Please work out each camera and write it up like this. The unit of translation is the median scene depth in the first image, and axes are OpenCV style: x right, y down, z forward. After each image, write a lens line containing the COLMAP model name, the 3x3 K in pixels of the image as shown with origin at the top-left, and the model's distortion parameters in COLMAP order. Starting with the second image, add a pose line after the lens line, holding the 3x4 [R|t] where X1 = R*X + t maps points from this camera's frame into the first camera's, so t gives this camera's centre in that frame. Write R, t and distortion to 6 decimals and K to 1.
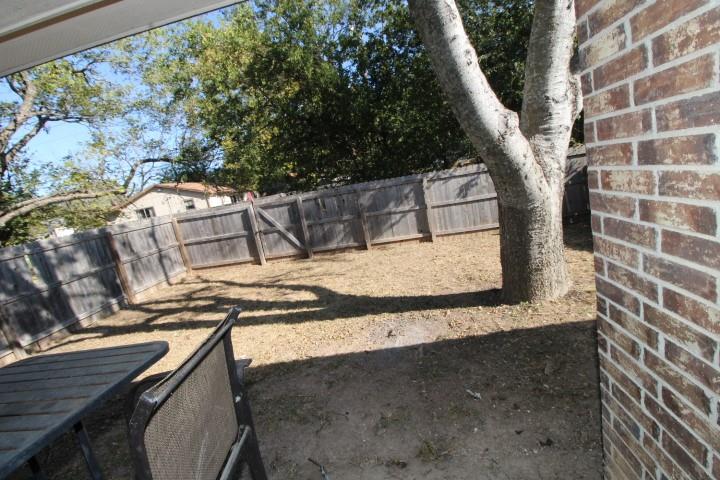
lens RADIAL K [[337.2, 0, 358.1], [0, 337.2, 243.4], [0, 0, 1]] dist [-0.004838, -0.009577]
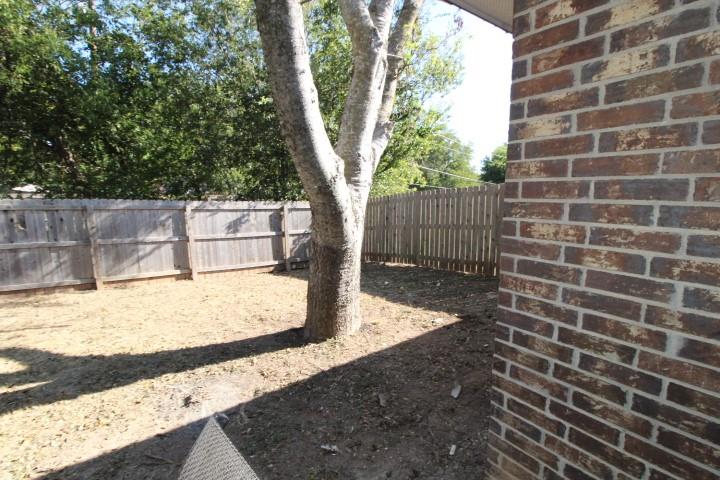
lens RADIAL K [[337.2, 0, 365.7], [0, 337.2, 242.8], [0, 0, 1]] dist [-0.004838, -0.009577]
pose [[0.717345, 0.087085, 0.691254, -0.118917], [-0.005667, 0.992854, -0.119200, 0.002981], [-0.696695, 0.081590, 0.712712, 0.112206]]
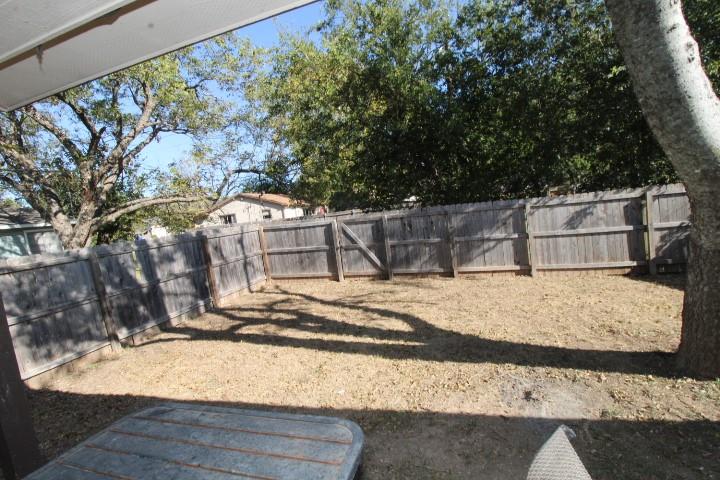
lens RADIAL K [[337.2, 0, 357.3], [0, 337.2, 241.2], [0, 0, 1]] dist [-0.004838, -0.009577]
pose [[0.979712, 0.084610, -0.181674, -0.131032], [-0.095761, 0.993966, -0.053497, -0.008400], [0.176051, 0.069809, 0.981903, 0.089625]]
